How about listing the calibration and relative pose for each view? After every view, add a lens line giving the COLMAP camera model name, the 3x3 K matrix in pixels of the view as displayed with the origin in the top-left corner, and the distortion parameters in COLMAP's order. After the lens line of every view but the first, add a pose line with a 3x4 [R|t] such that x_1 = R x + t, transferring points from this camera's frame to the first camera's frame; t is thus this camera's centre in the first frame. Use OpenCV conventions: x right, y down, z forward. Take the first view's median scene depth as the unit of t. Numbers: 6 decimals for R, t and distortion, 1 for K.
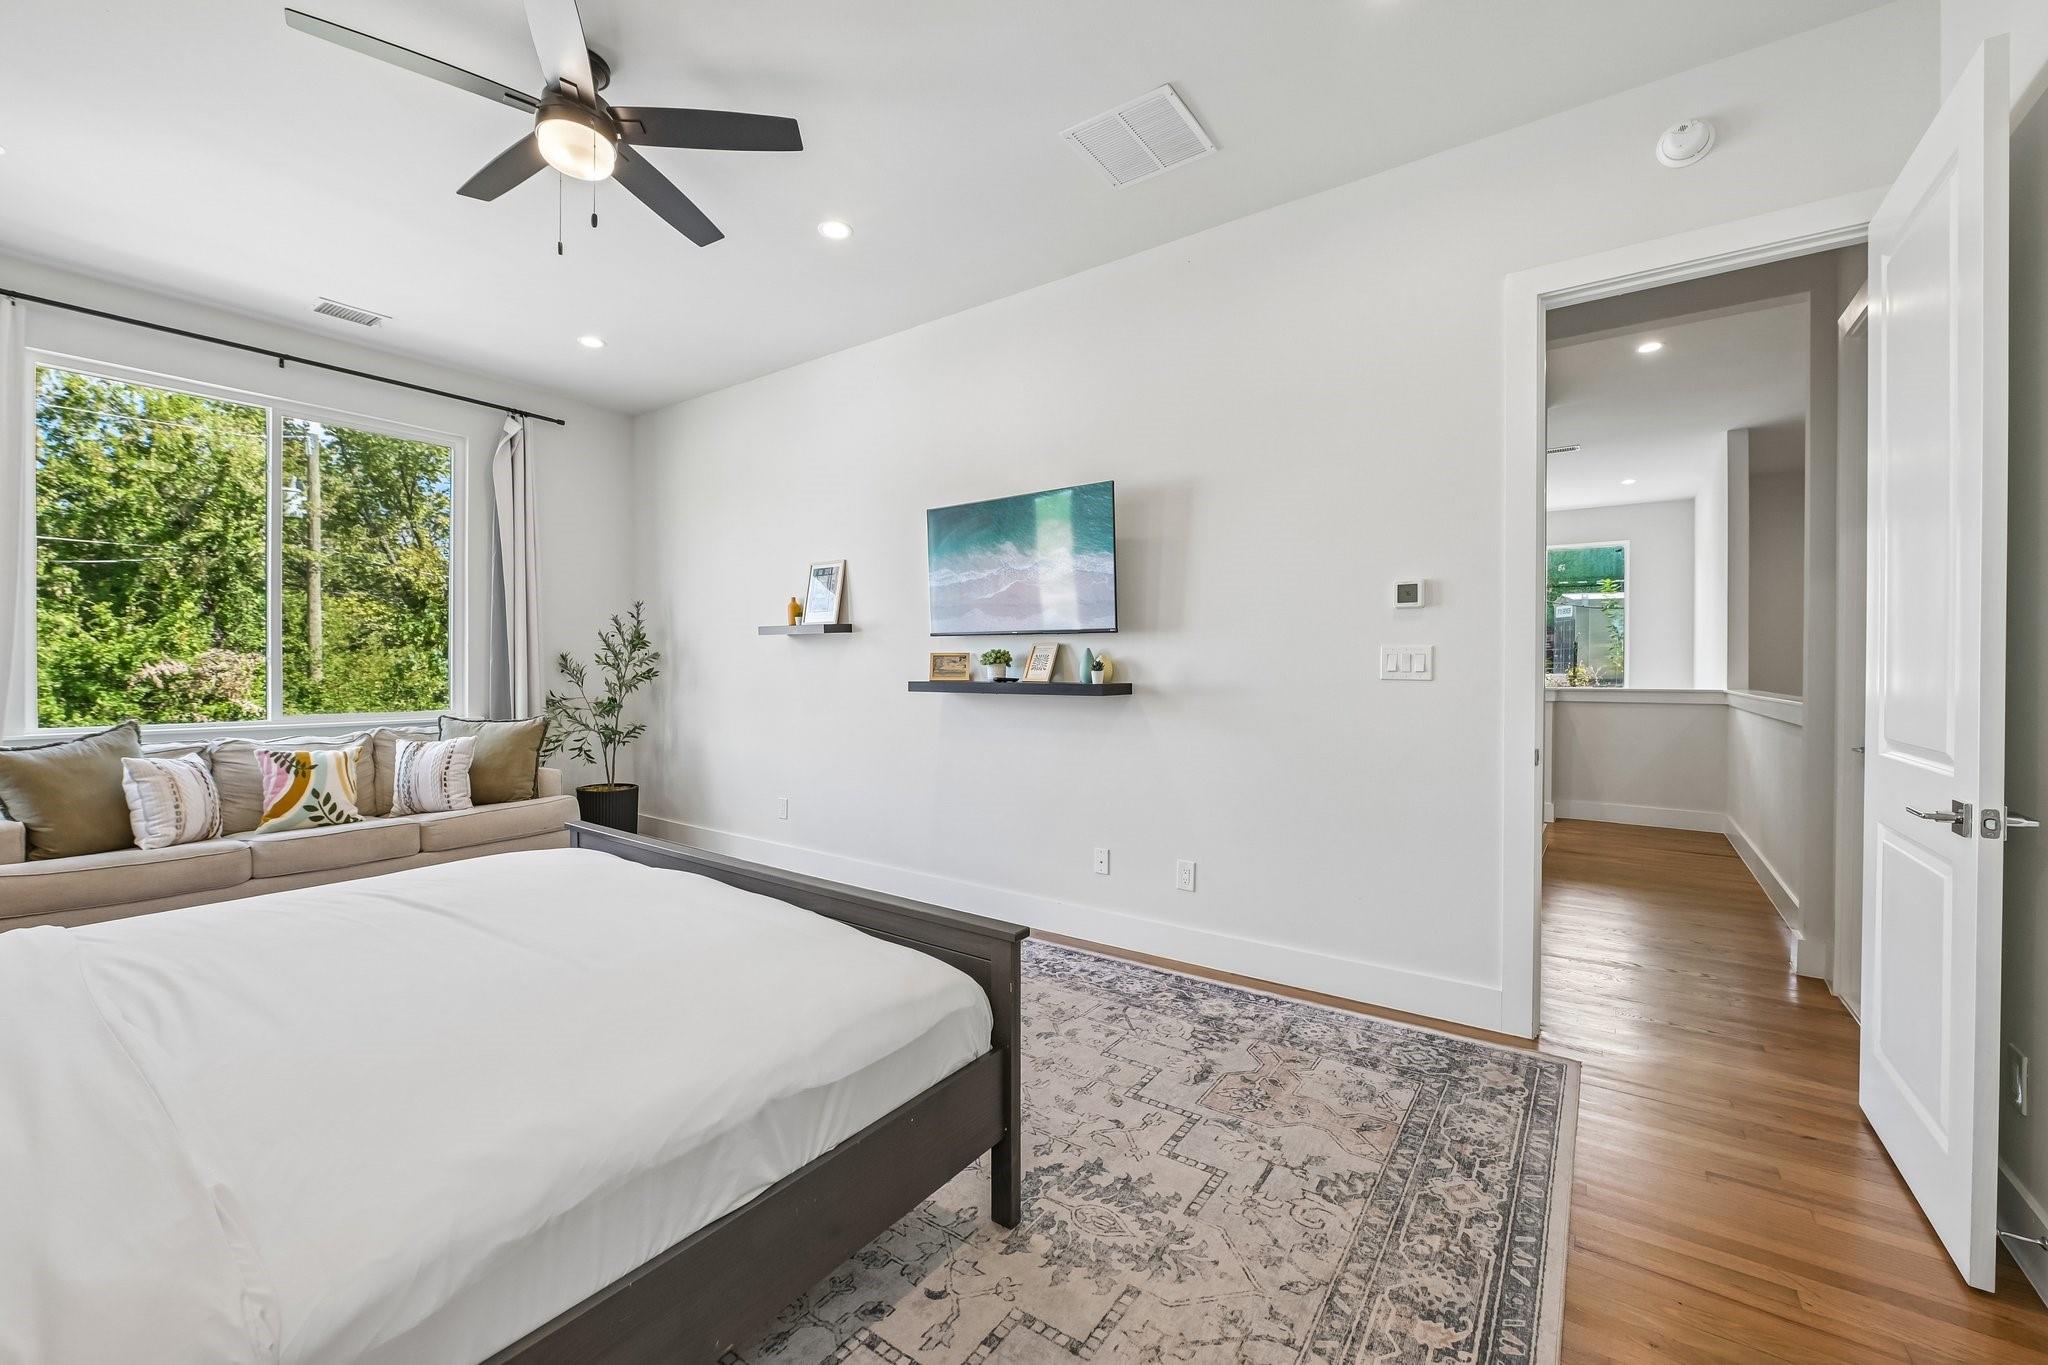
lens RADIAL K [[817.1, 0, 1019.5], [0, 817.1, 669.9], [0, 0, 1]] dist [-0.006731, -0.000023]
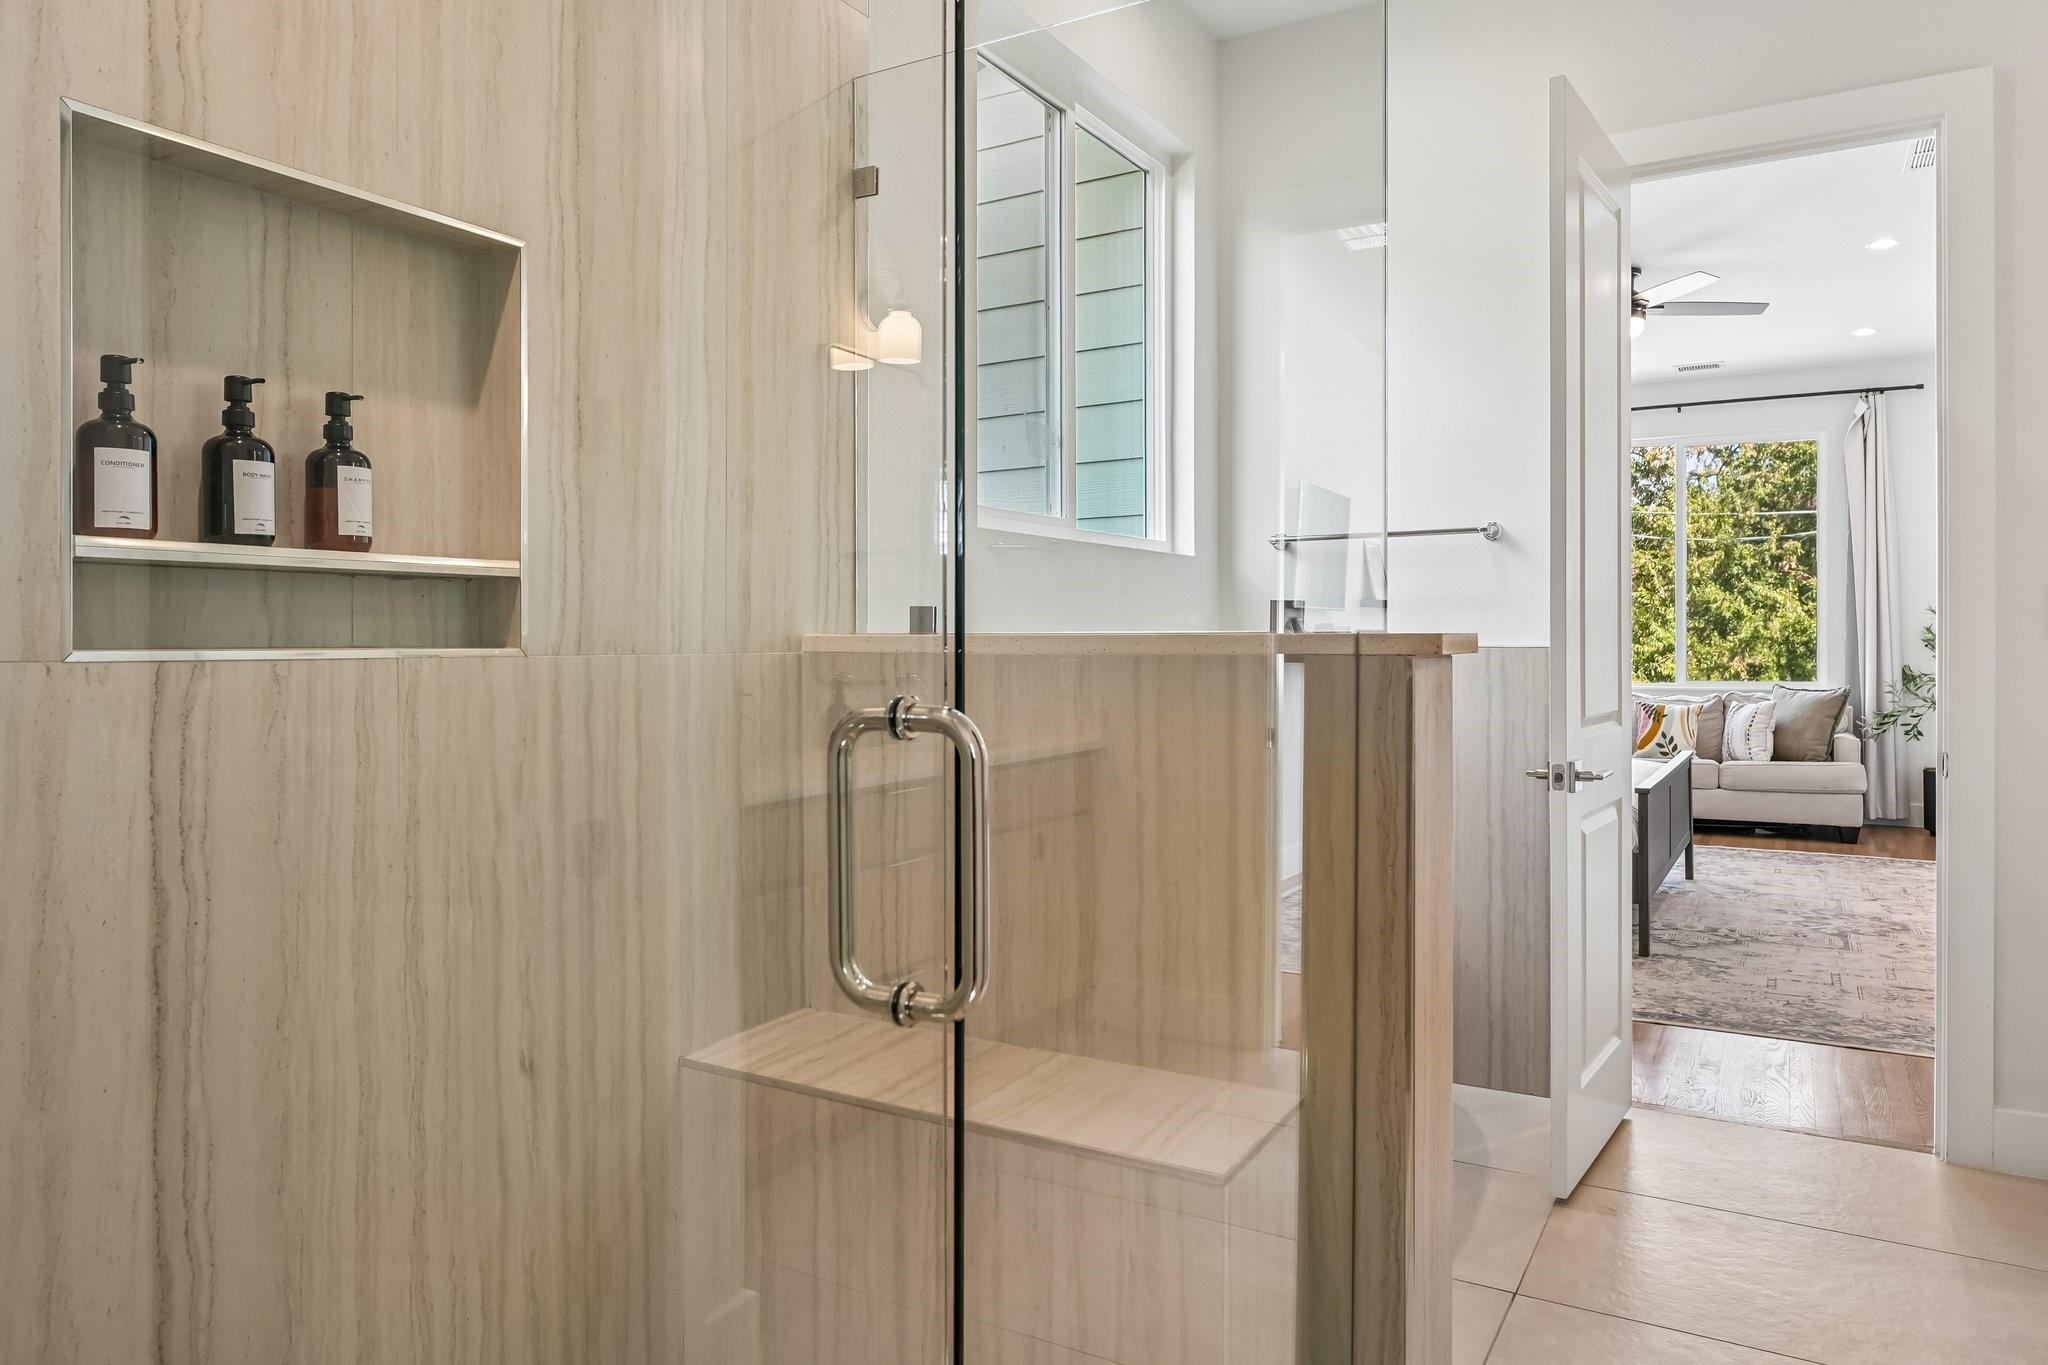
lens RADIAL K [[1308.4, 0, 1018.5], [0, 1308.4, 660.4], [0, 0, 1]] dist [-0.007527, -0.002870]
pose [[0.086509, 0.007686, -0.996221, 1.613821], [0.004226, 0.999958, 0.008082, 0.004916], [0.996242, -0.004909, 0.086473, -0.358238]]
